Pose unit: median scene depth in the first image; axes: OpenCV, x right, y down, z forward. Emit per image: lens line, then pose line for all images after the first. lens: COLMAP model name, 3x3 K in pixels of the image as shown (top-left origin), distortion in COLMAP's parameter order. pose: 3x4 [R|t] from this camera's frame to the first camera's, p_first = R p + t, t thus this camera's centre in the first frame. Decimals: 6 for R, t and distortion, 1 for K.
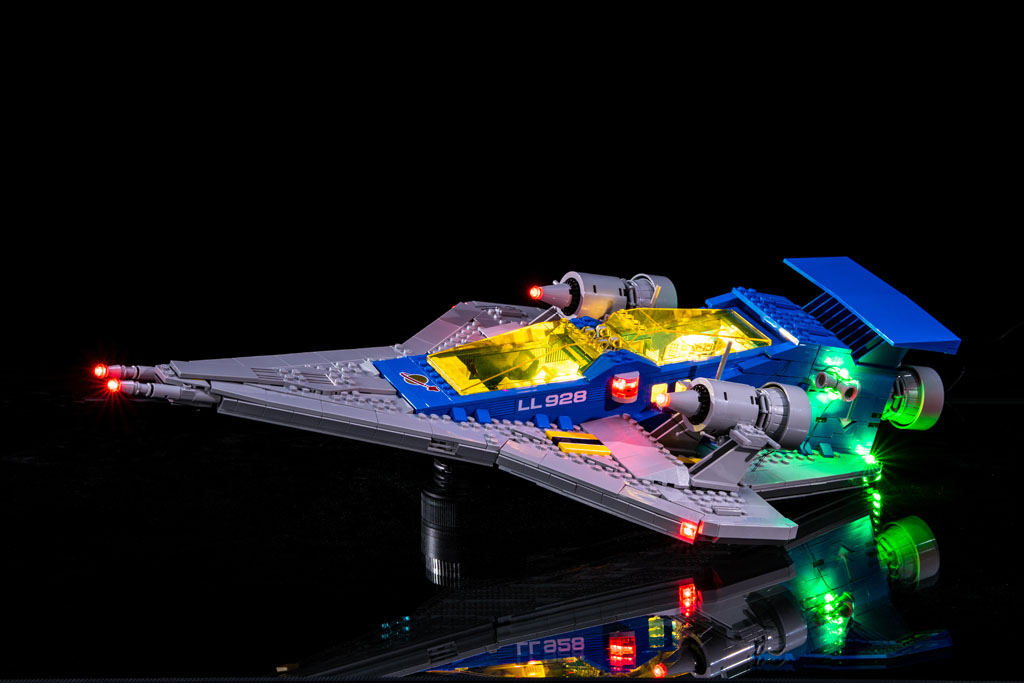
lens RADIAL K [[3194.7, 0, 512.0], [0, 3194.7, 341.5], [0, 0, 1]] dist [0.600959, -0.435150]
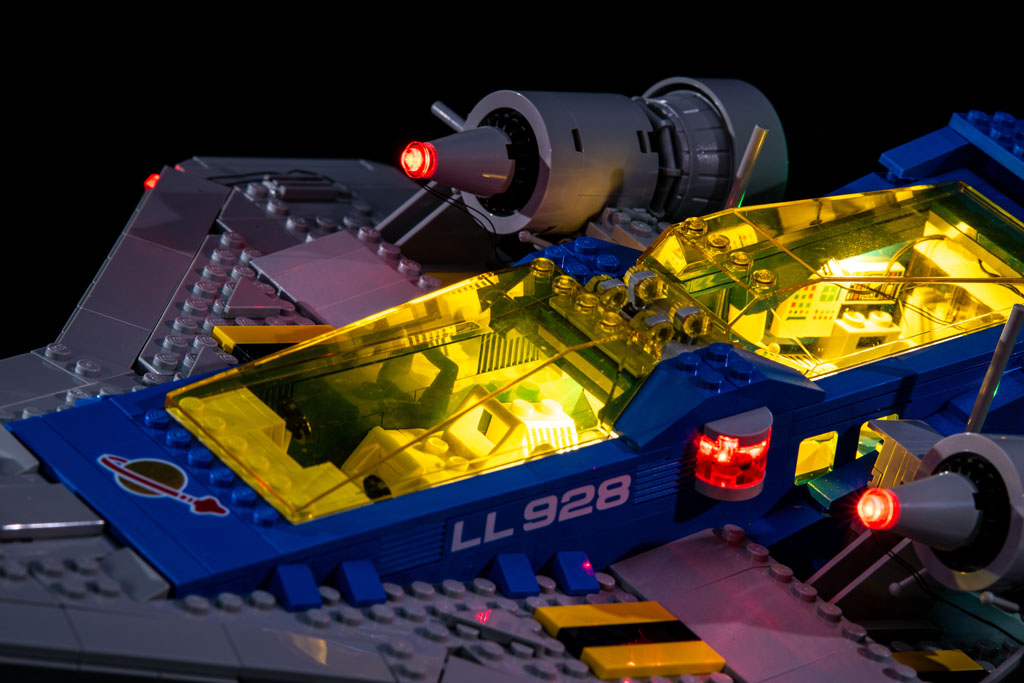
lens RADIAL K [[6155.6, 0, 512.0], [0, 6155.6, 341.5], [0, 0, 1]] dist [2.830683, -18.642844]
pose [[0.987051, -0.047763, 0.153131, -0.093109], [0.030878, 0.993362, 0.110806, -0.075050], [-0.157407, -0.104643, 0.981974, 0.342708]]
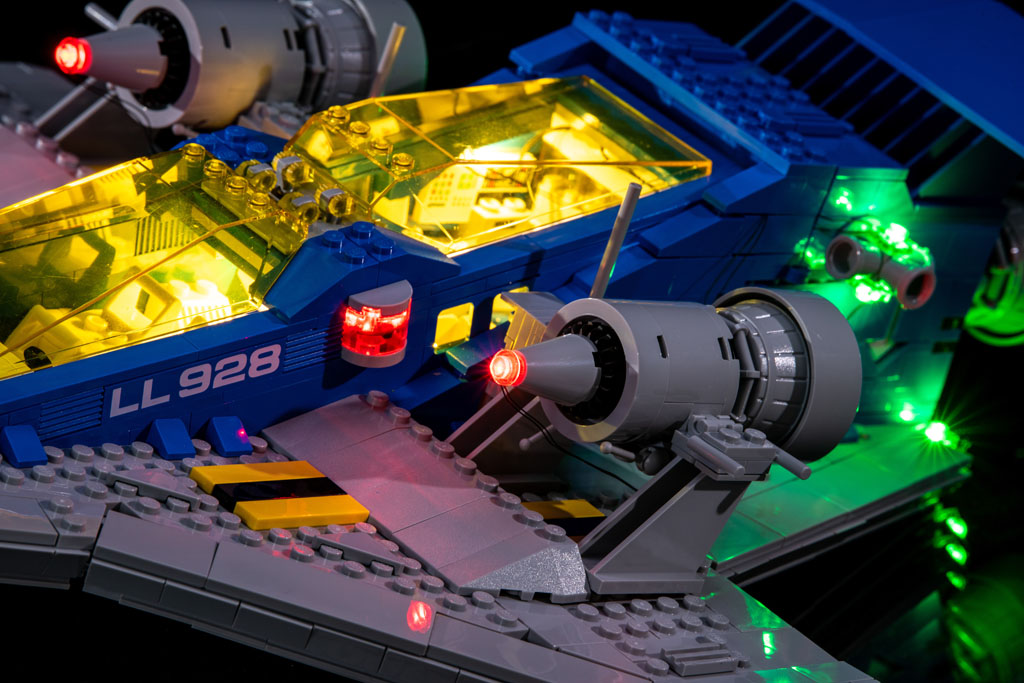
lens RADIAL K [[6155.6, 0, 512.0], [0, 6155.6, 341.5], [0, 0, 1]] dist [2.830683, -18.642844]
pose [[0.977714, -0.063615, 0.200069, -0.095879], [0.041873, 0.992928, 0.111085, -0.064812], [-0.205721, -0.100232, 0.973464, 0.291715]]
